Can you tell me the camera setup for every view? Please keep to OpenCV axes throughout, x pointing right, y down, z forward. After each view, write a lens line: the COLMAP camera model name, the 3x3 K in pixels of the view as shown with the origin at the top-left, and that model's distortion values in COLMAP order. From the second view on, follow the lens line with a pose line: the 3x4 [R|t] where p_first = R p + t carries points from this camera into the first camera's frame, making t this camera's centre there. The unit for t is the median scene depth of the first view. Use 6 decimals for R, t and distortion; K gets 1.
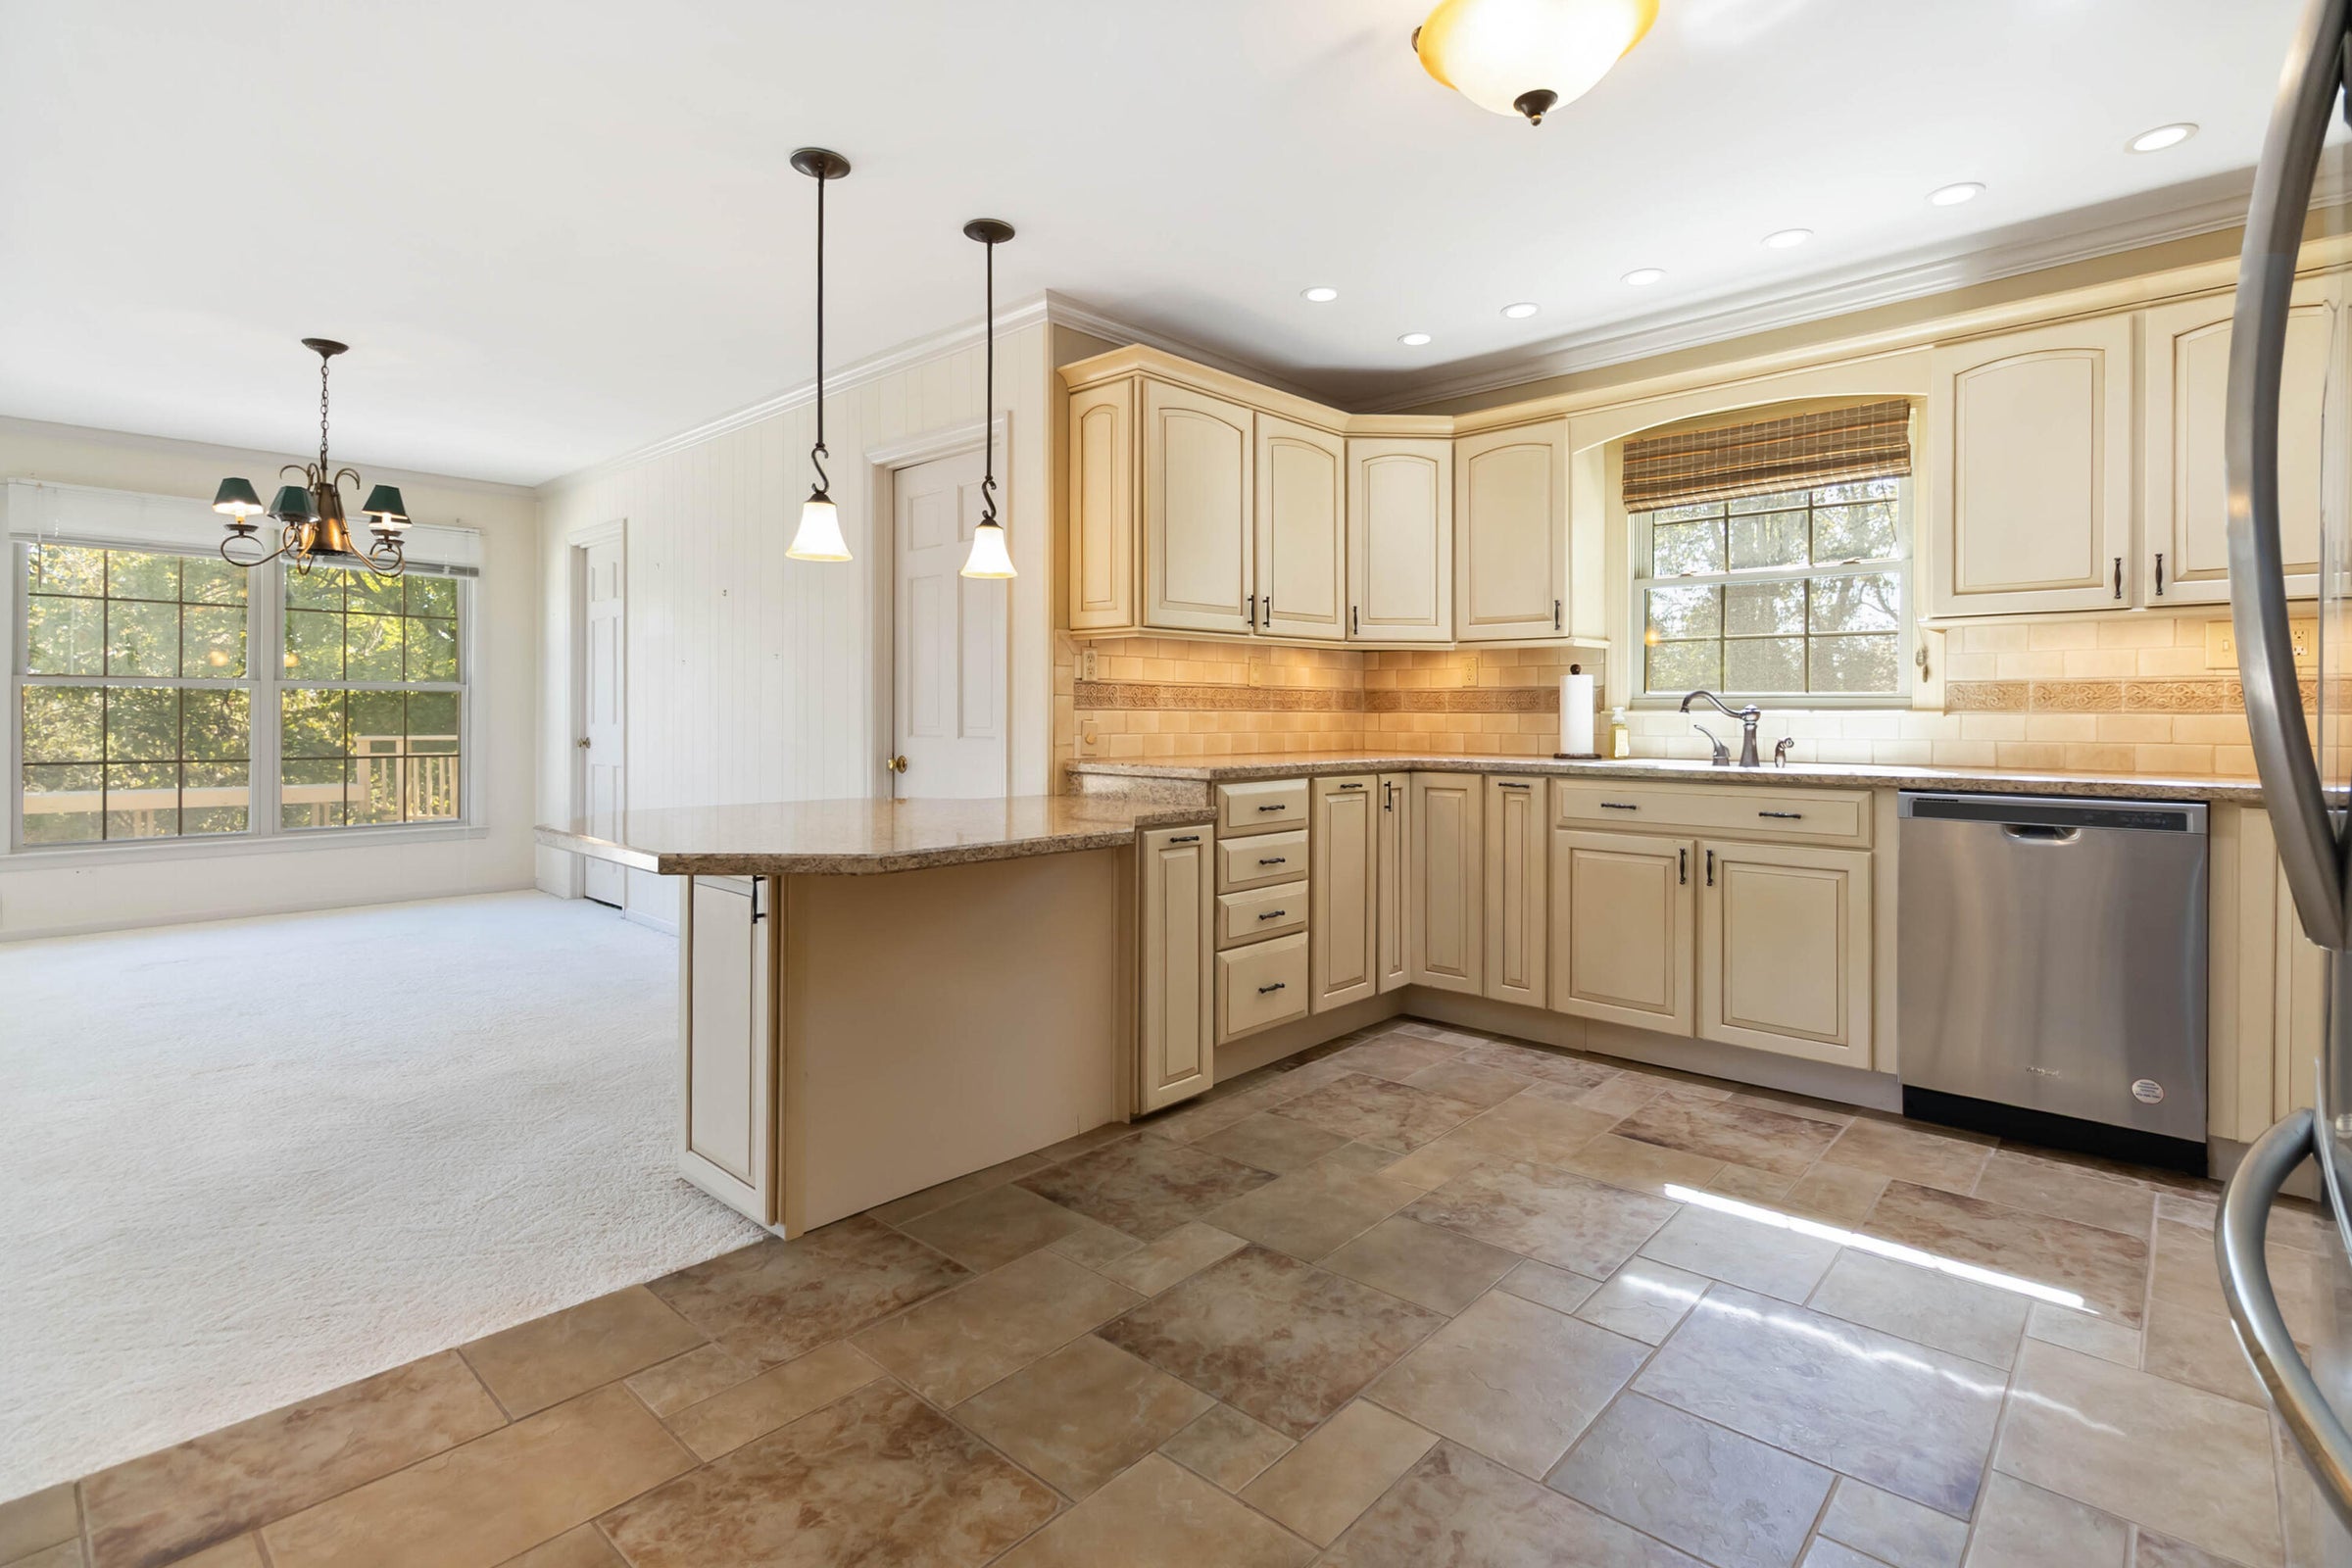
lens RADIAL K [[1101.8, 0, 1182.3], [0, 1101.8, 717.8], [0, 0, 1]] dist [0.001803, 0.000972]
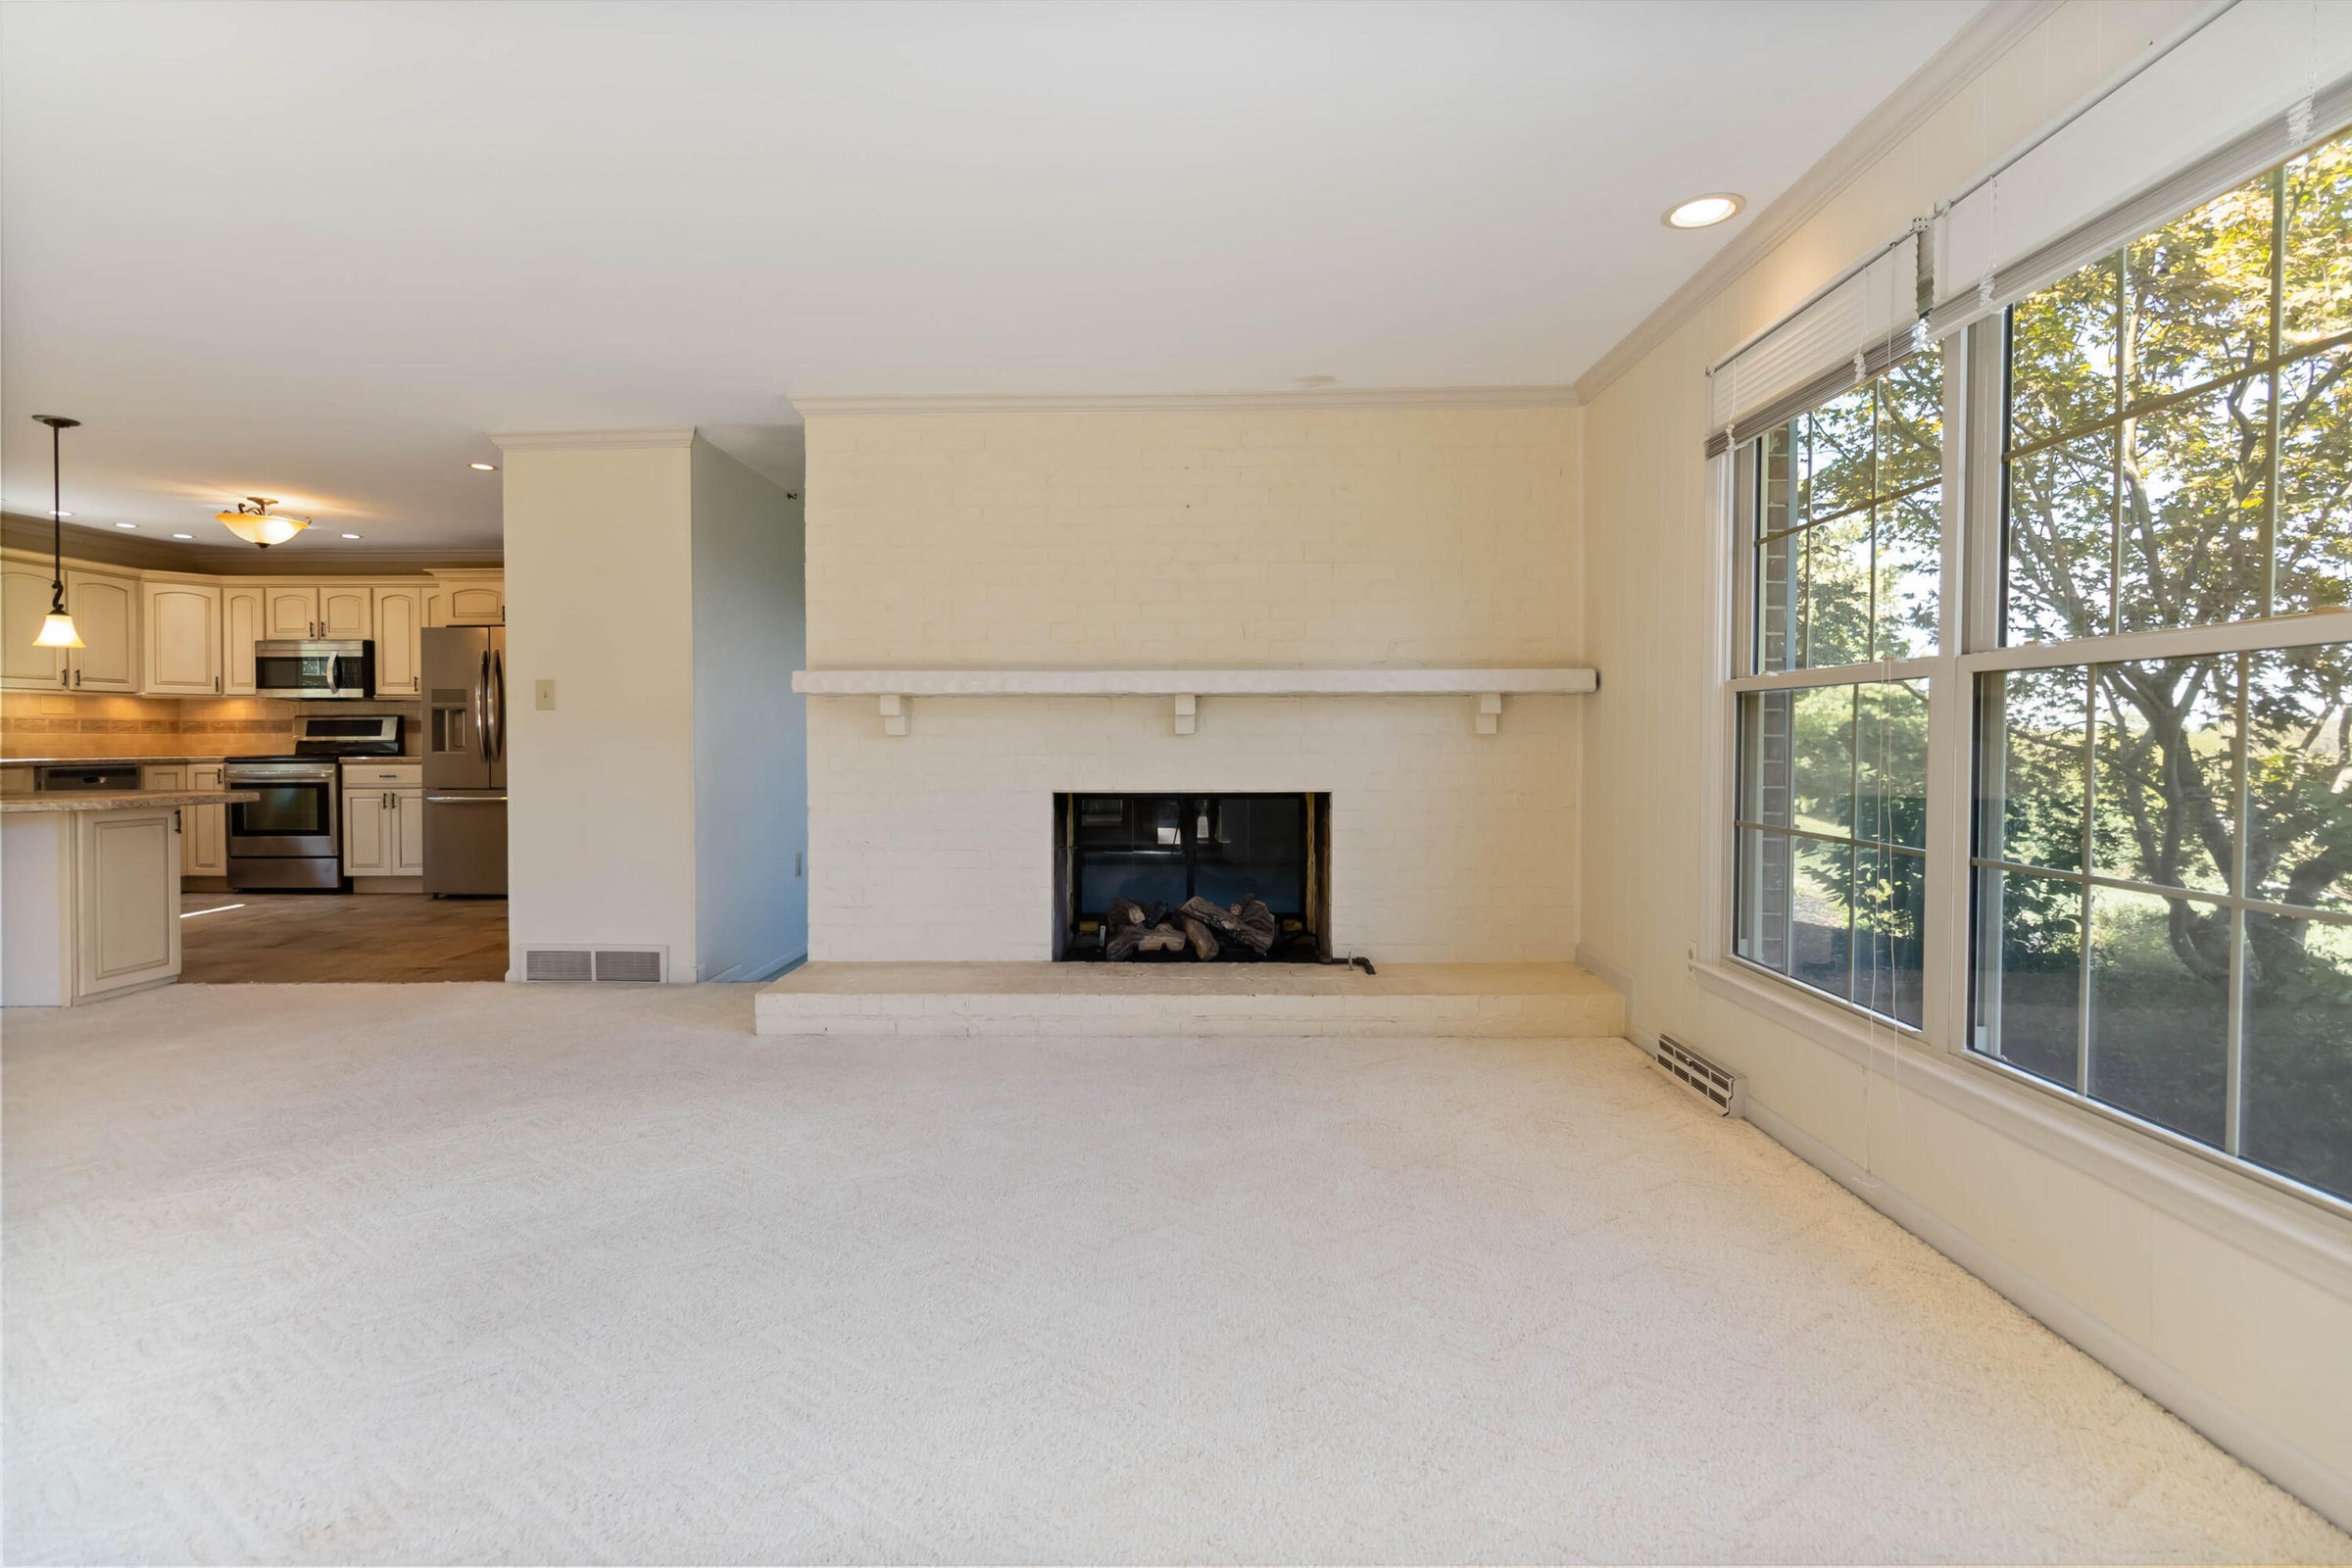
lens RADIAL K [[1101.8, 0, 1191.7], [0, 1101.8, 756.7], [0, 0, 1]] dist [0.001803, 0.000972]
pose [[-0.667396, -0.018873, 0.744464, -2.487152], [-0.003081, 0.999740, 0.022583, -0.012930], [-0.744697, 0.012778, -0.667280, 0.727448]]
